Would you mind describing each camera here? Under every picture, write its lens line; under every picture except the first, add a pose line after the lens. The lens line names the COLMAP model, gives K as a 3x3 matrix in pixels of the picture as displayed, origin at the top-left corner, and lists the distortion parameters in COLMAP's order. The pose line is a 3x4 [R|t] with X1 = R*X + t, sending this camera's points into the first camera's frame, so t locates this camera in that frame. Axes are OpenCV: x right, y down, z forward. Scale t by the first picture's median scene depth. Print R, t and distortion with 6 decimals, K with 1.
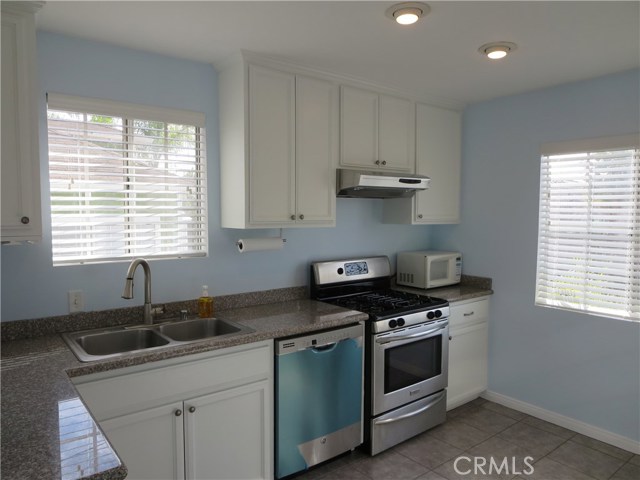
lens RADIAL K [[449.2, 0, 320.0], [0, 449.2, 240.0], [0, 0, 1]] dist [-0.006057, -0.003074]
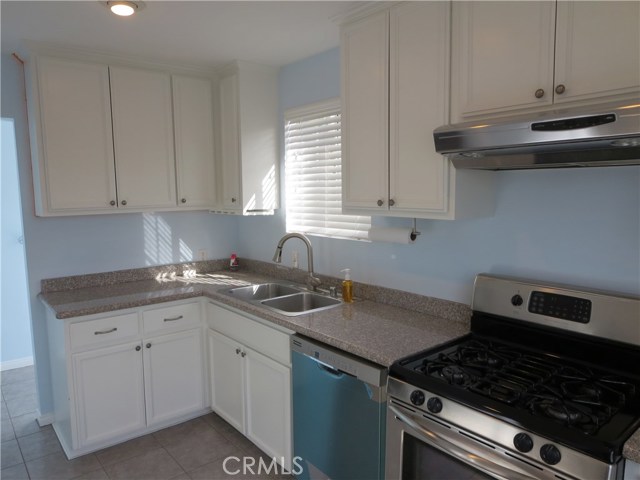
lens RADIAL K [[449.2, 0, 320.0], [0, 449.2, 240.0], [0, 0, 1]] dist [-0.006057, -0.003074]
pose [[0.021332, 0.110741, -0.993620, 0.772995], [-0.051843, 0.992632, 0.109517, -0.072275], [0.998427, 0.049176, 0.026916, 0.959593]]
